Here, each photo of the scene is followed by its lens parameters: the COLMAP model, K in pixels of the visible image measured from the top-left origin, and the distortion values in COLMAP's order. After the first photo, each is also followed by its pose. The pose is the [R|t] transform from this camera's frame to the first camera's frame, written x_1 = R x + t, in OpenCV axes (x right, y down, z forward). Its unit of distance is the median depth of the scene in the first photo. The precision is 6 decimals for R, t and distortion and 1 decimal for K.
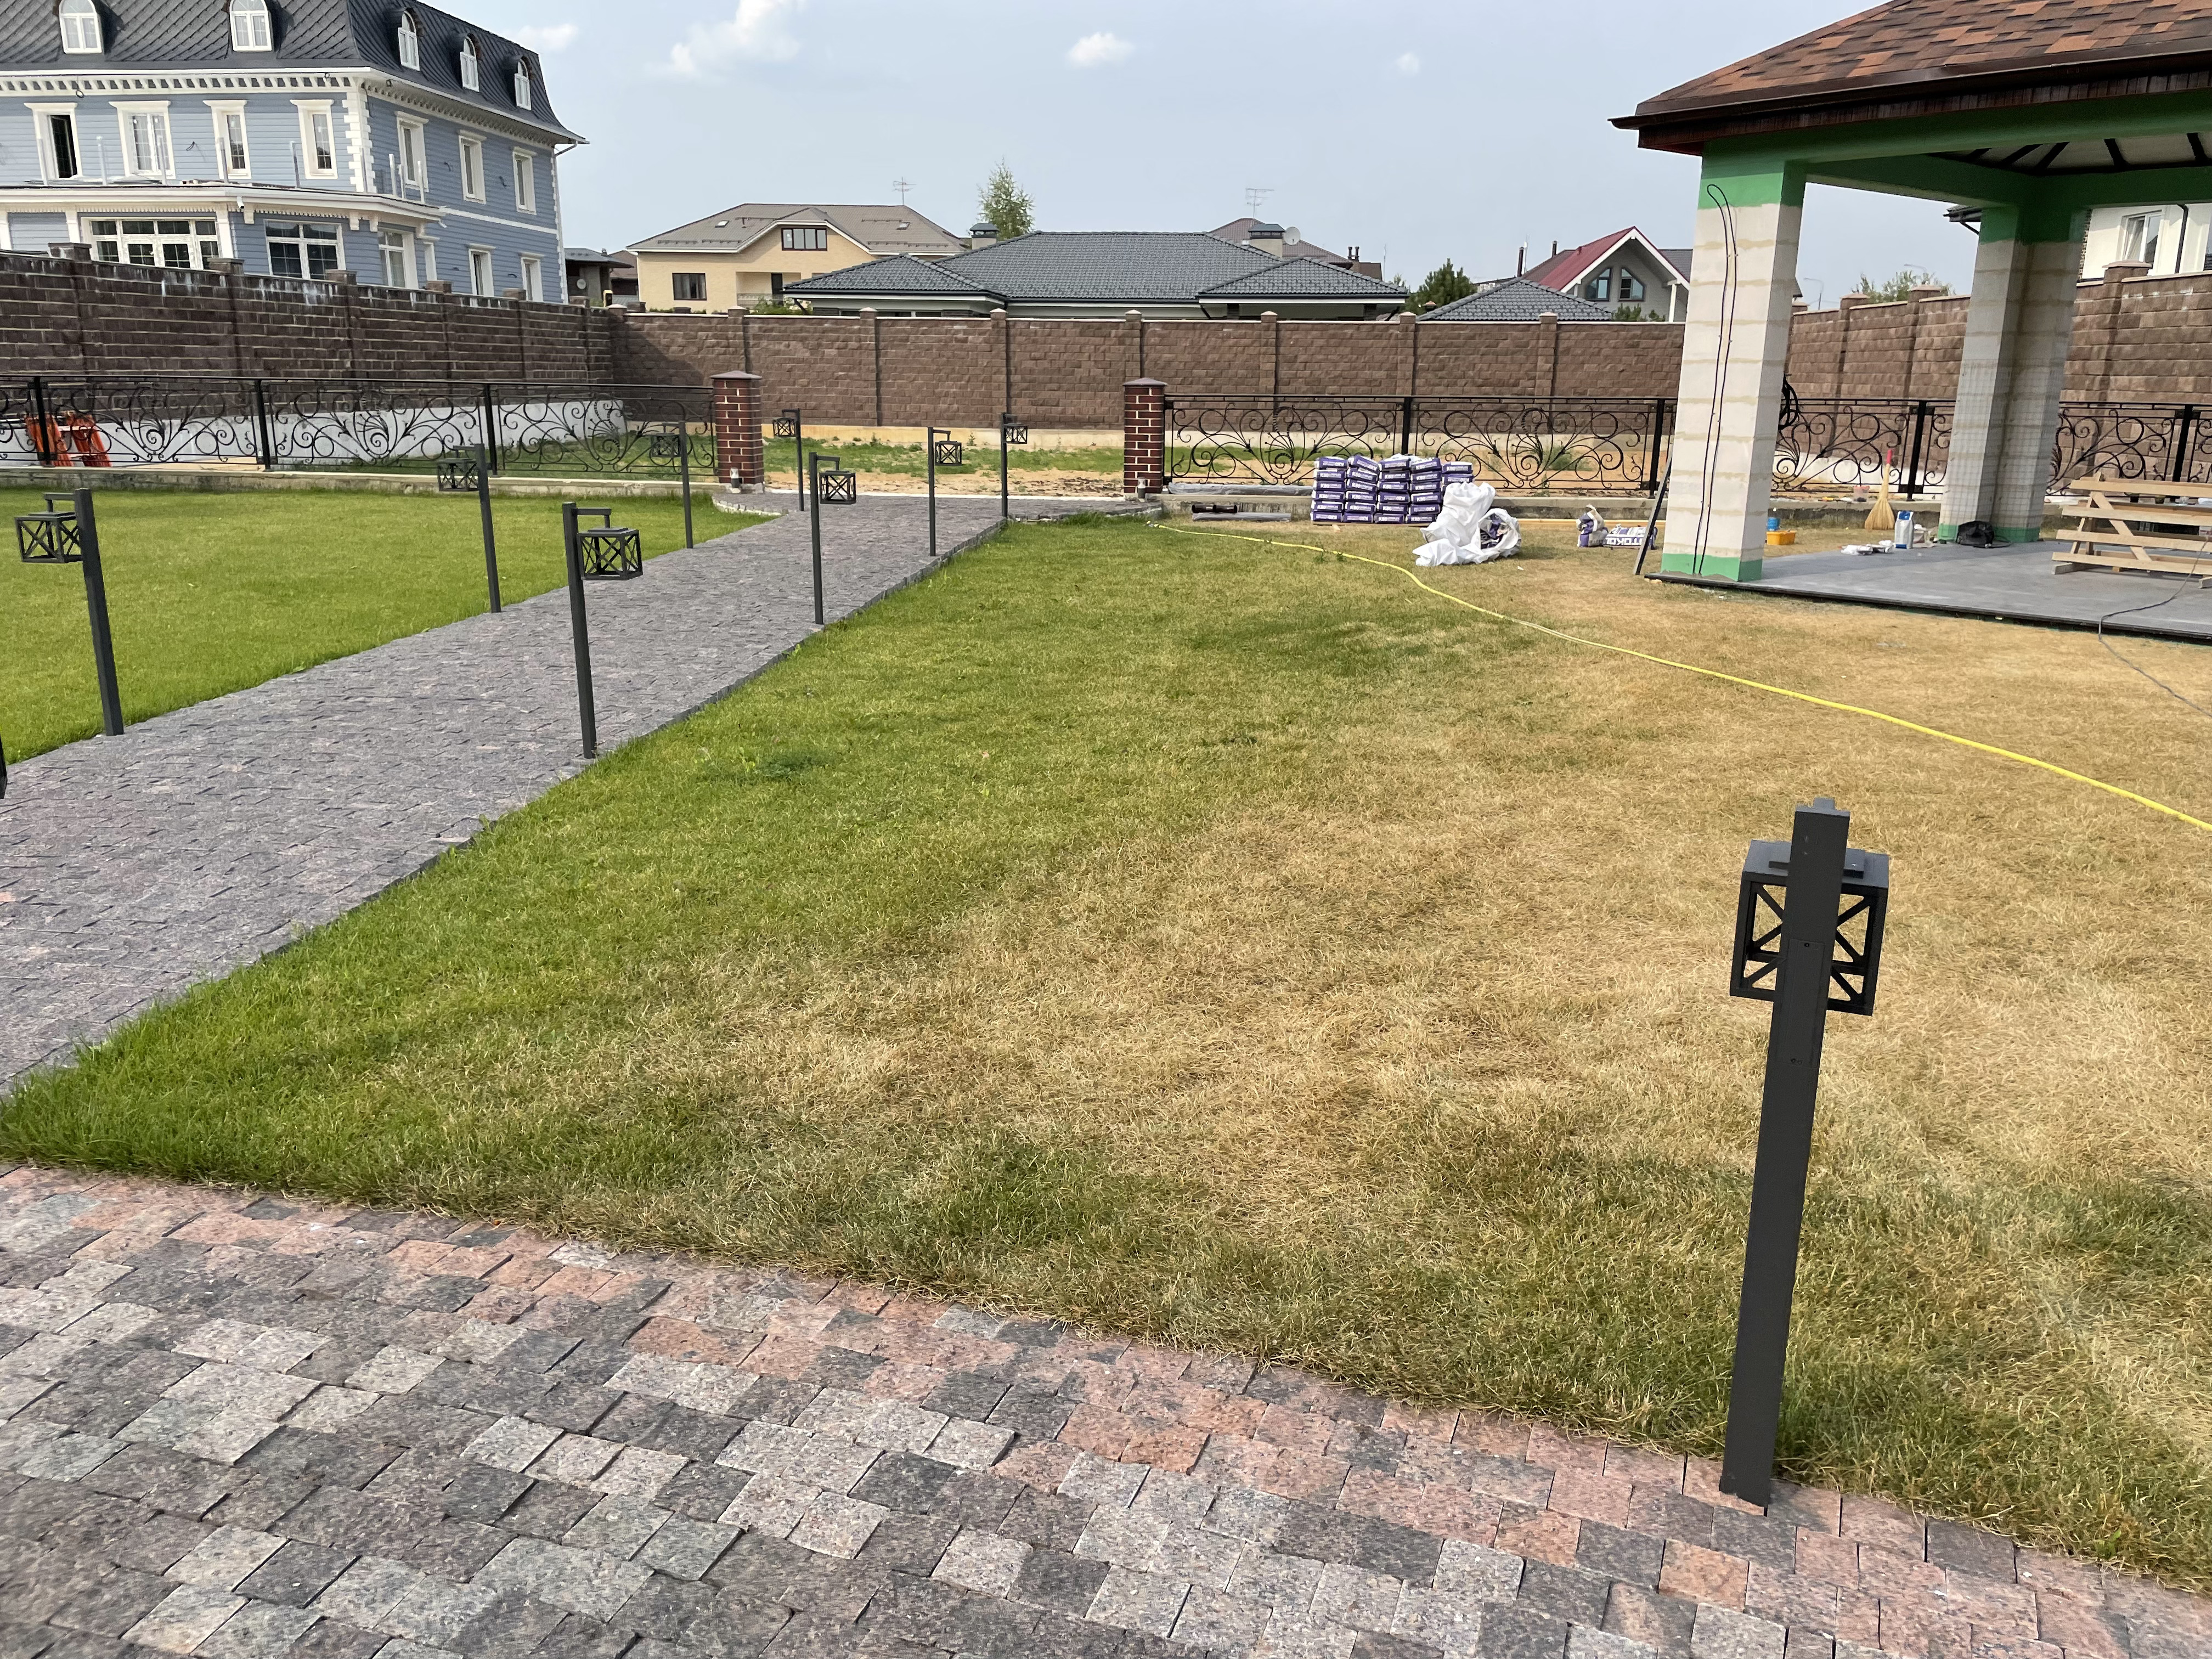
lens RADIAL K [[1664.1, 0, 1120.3], [0, 1664.1, 837.5], [0, 0, 1]] dist [0.078628, -0.101444]
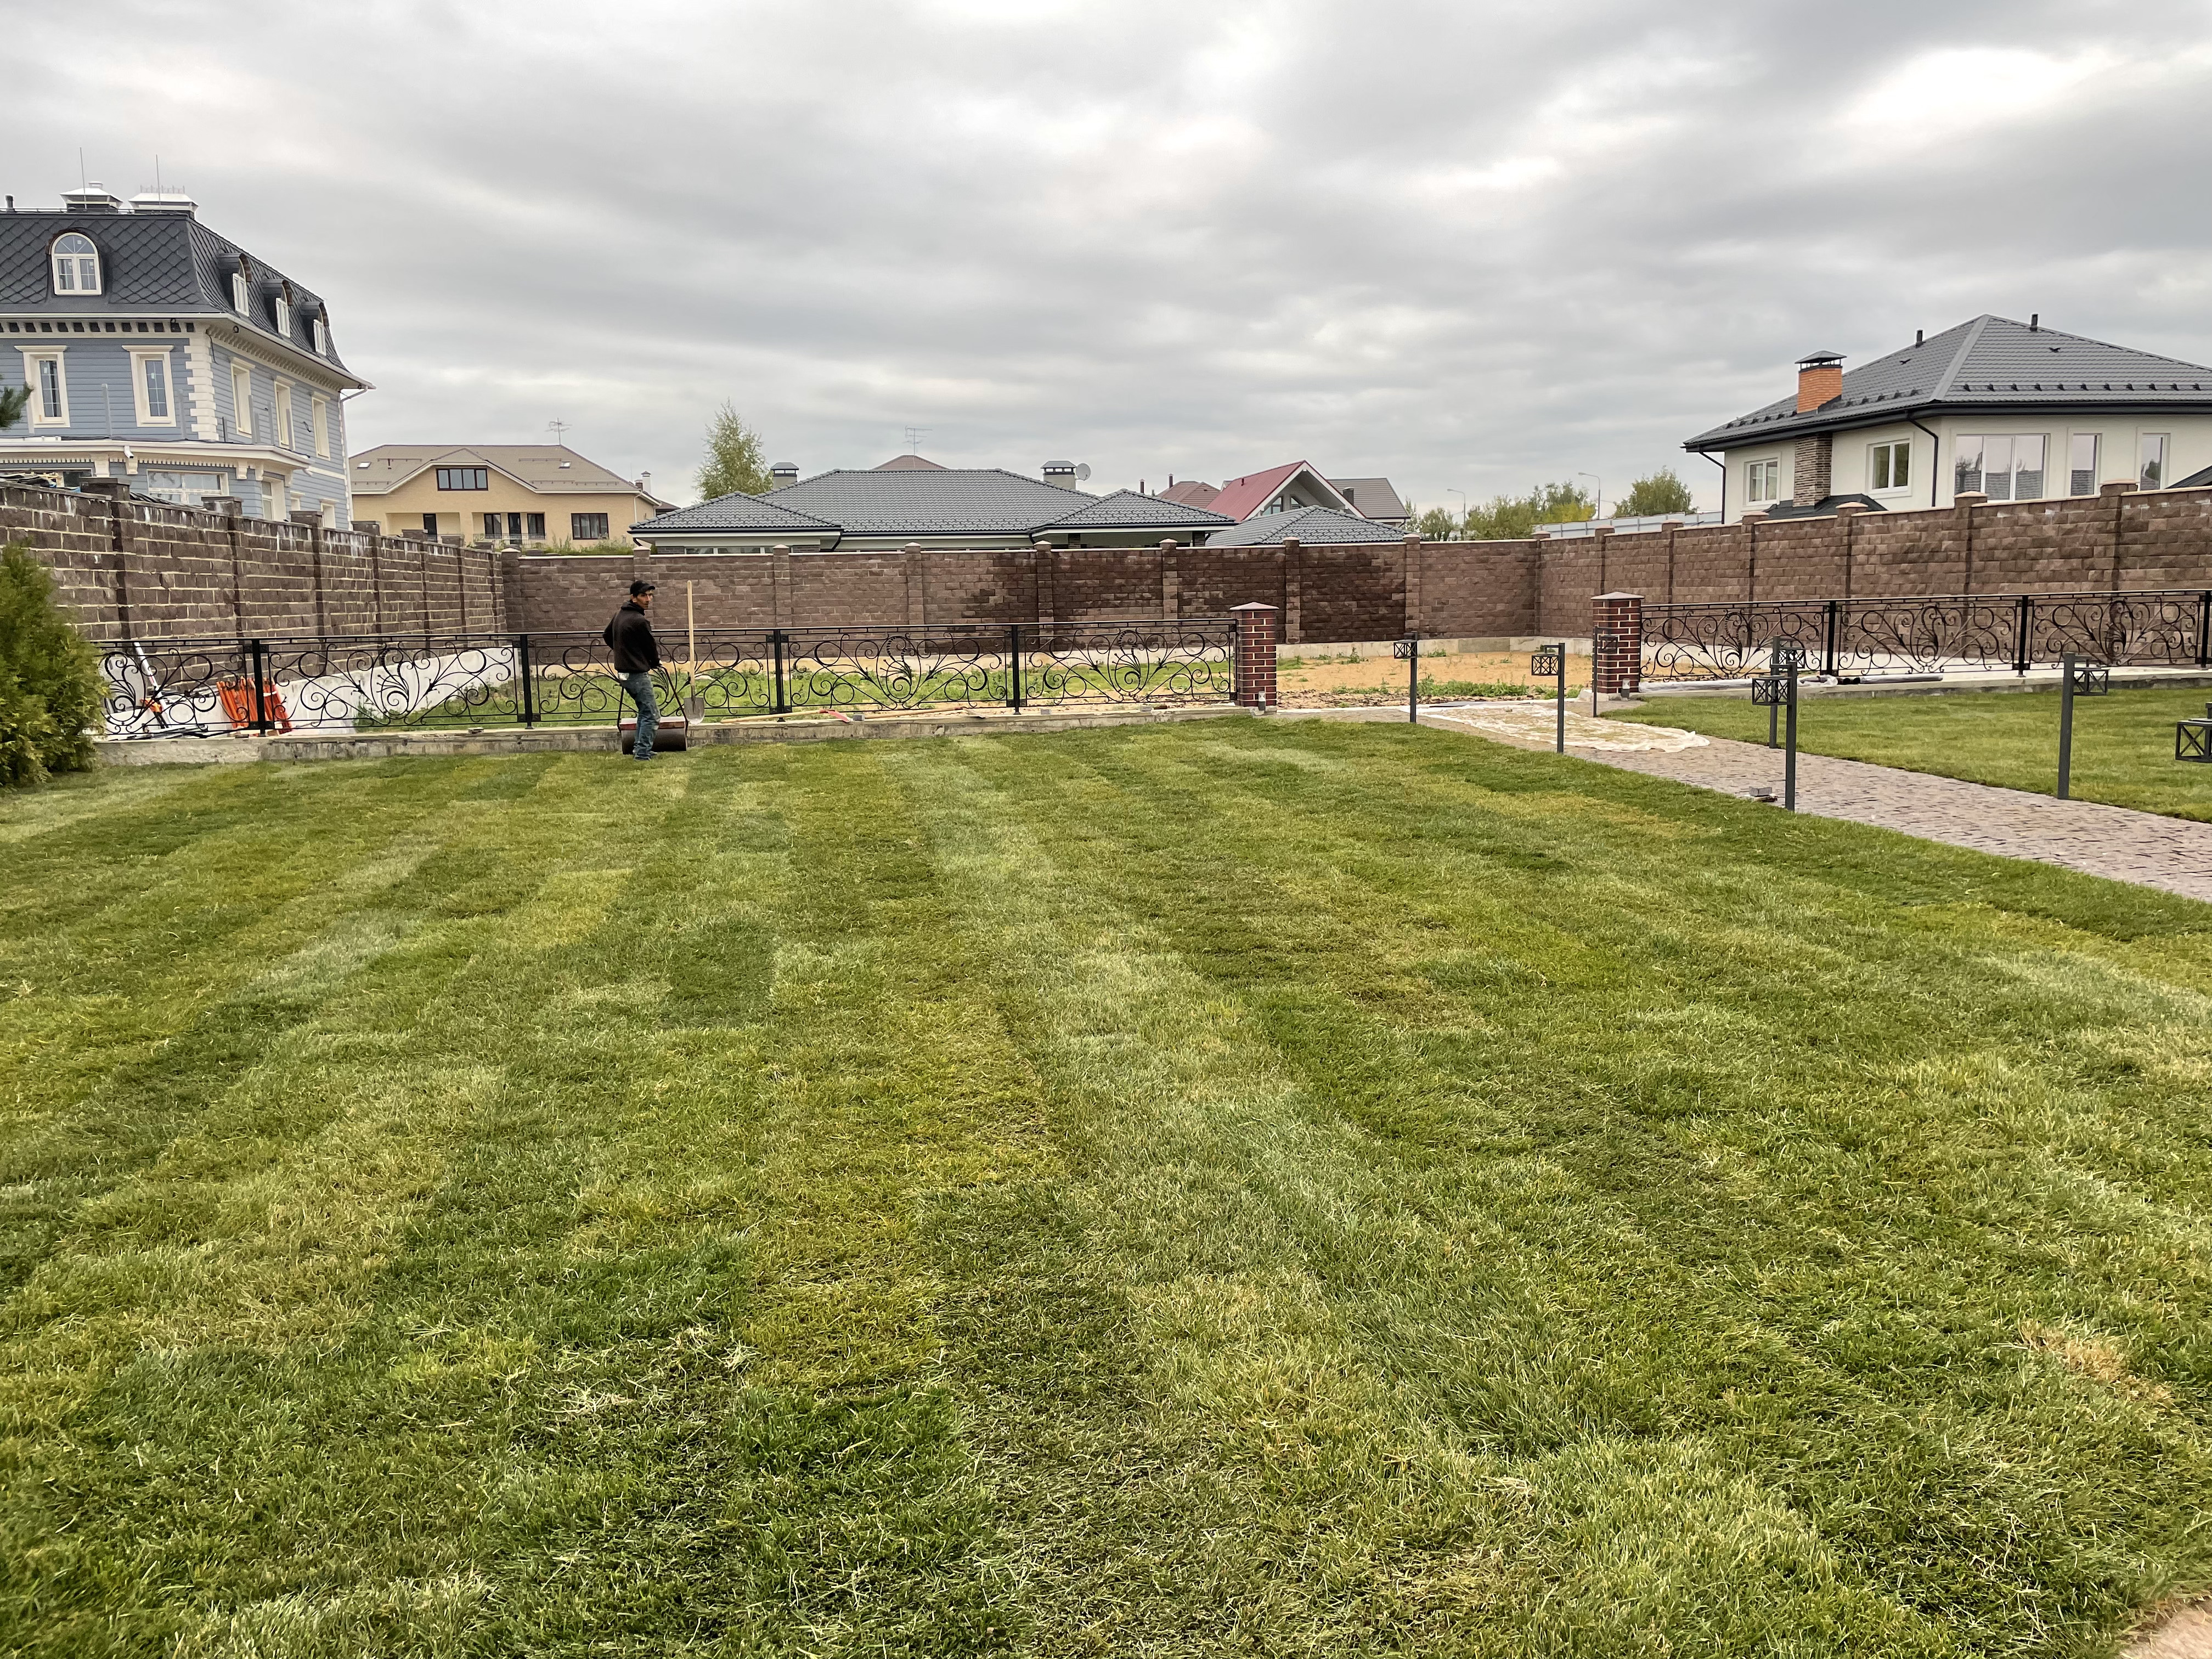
lens RADIAL K [[1664.1, 0, 1117.2], [0, 1664.1, 836.5], [0, 0, 1]] dist [0.078628, -0.101444]
pose [[0.963125, -0.071177, 0.259469, -0.229893], [0.103721, 0.988056, -0.113964, -0.008004], [-0.248258, 0.136674, 0.959004, 0.012319]]
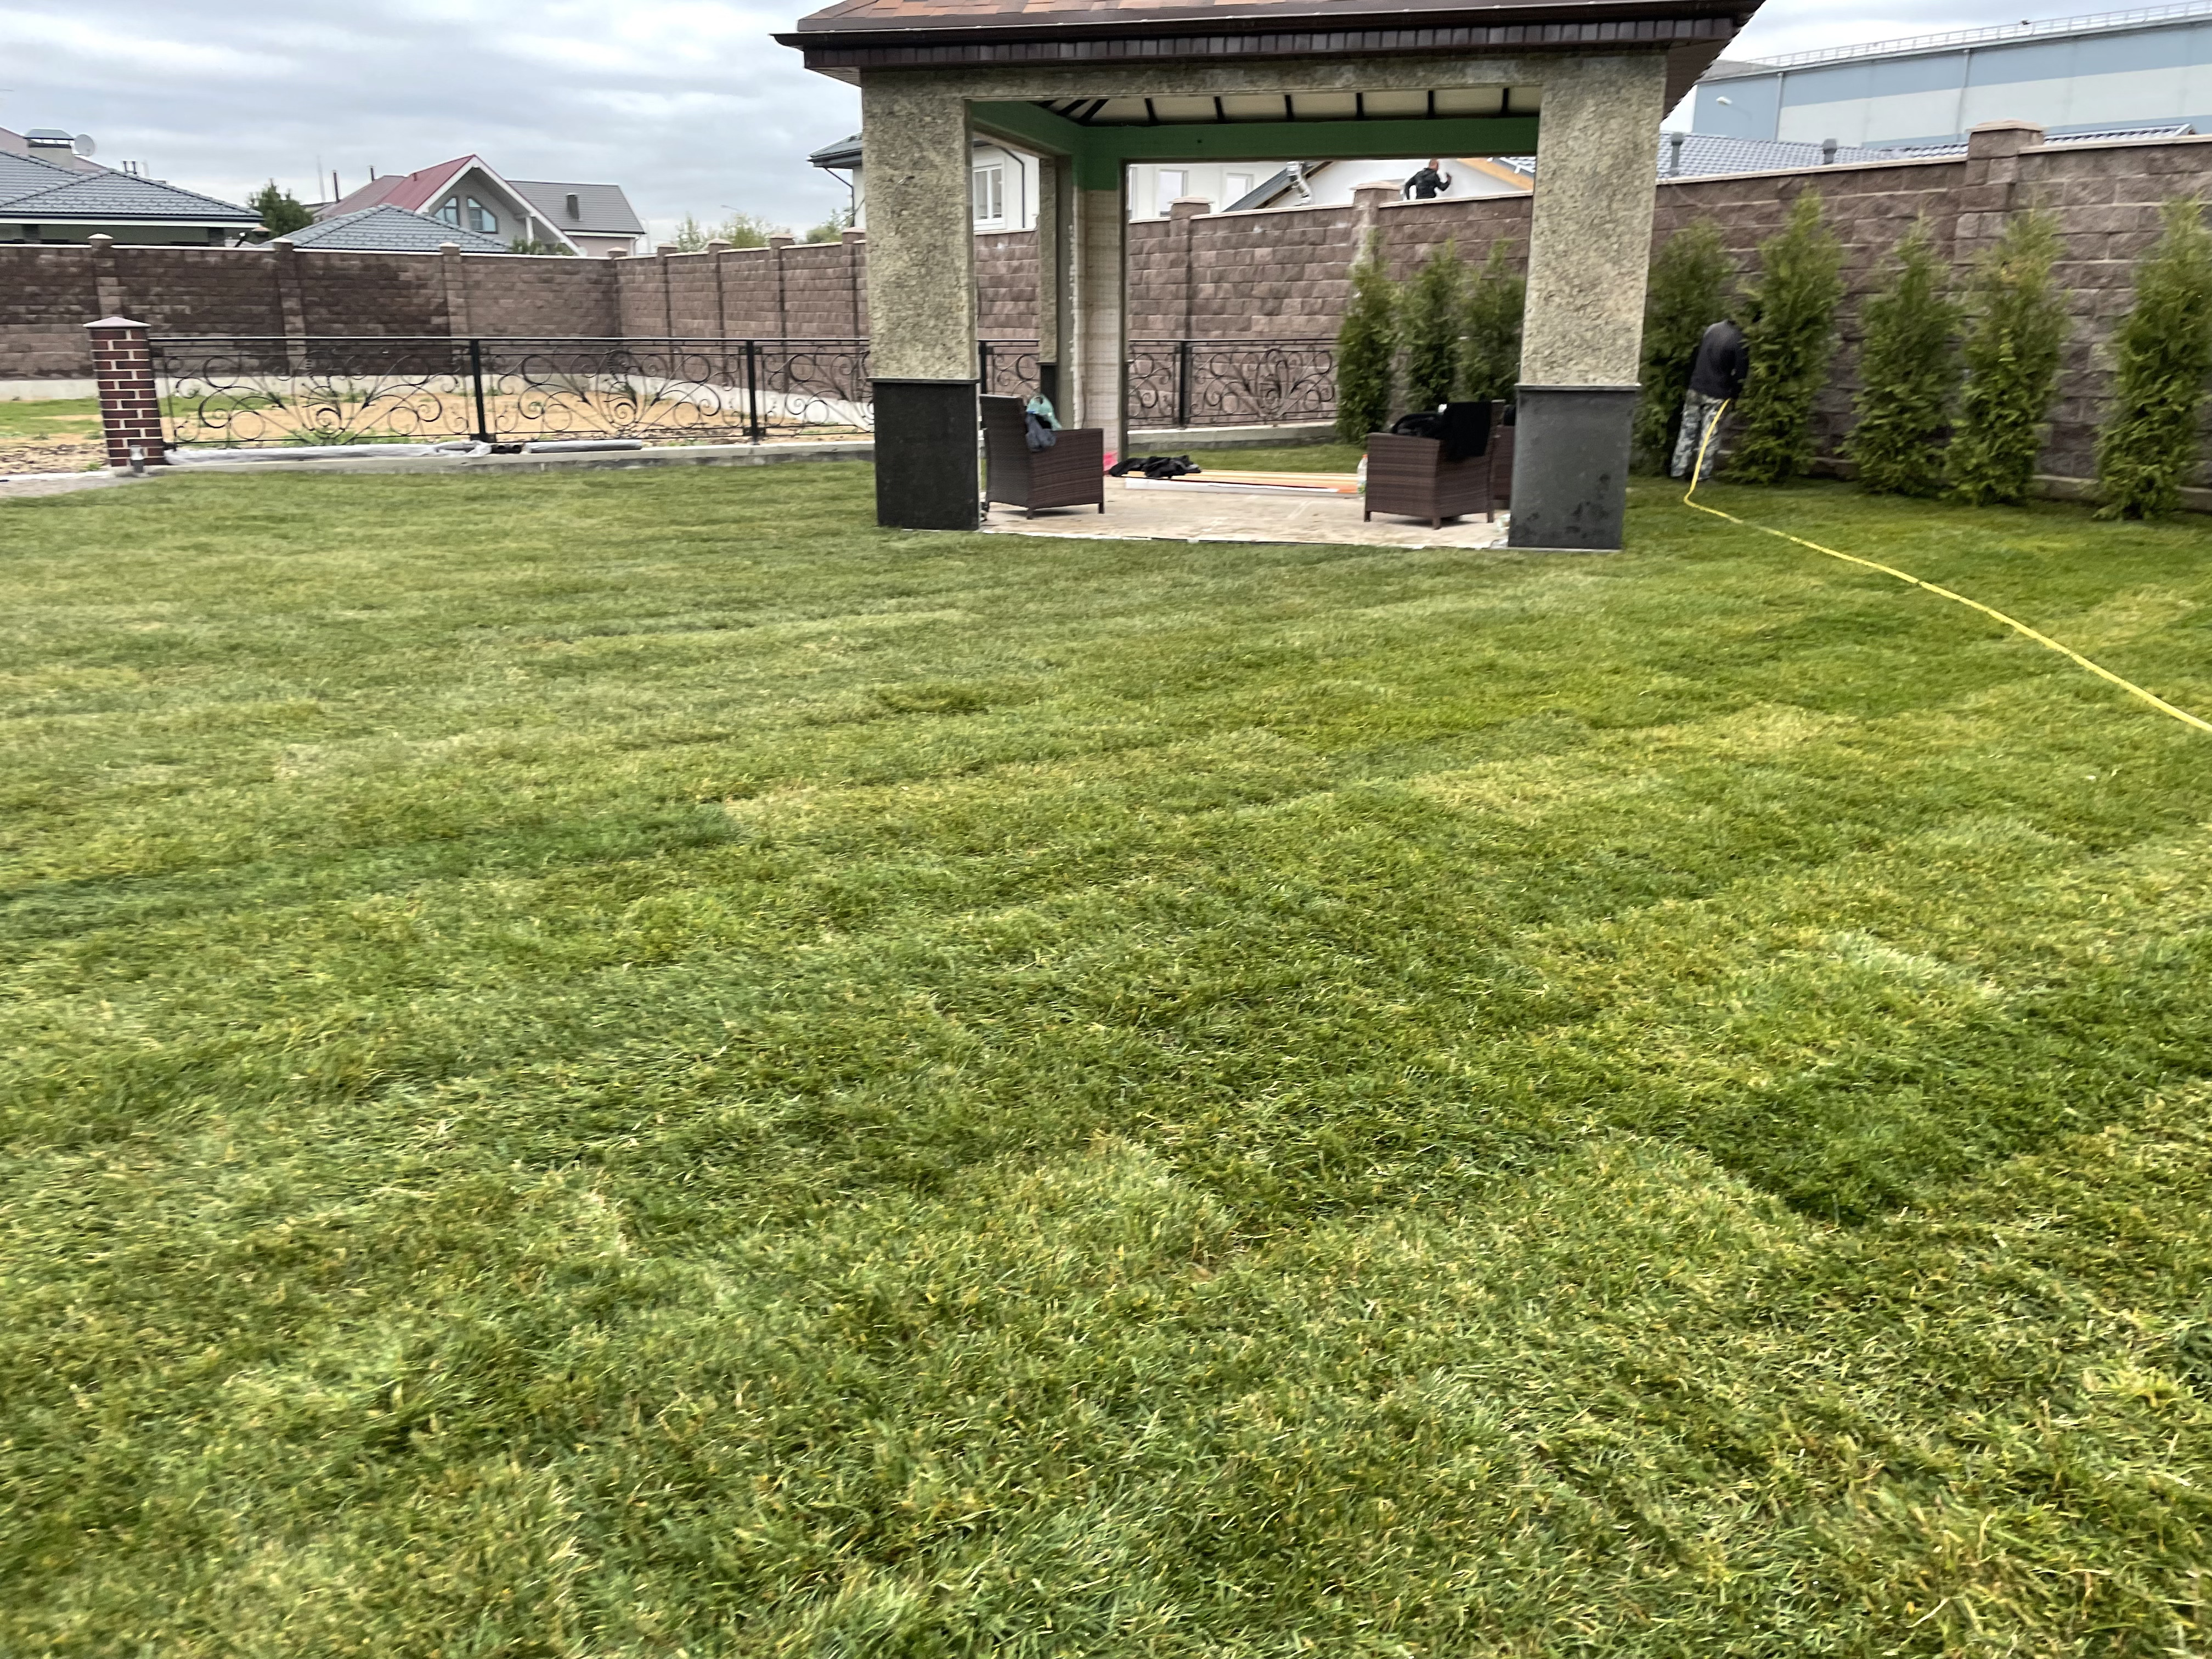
lens RADIAL K [[1664.1, 0, 1112.8], [0, 1664.1, 808.7], [0, 0, 1]] dist [0.078628, -0.101444]
pose [[0.801609, -0.175998, 0.571356, -0.038212], [0.164697, 0.983716, 0.071951, -0.012193], [-0.574716, 0.036424, 0.817542, 0.040512]]
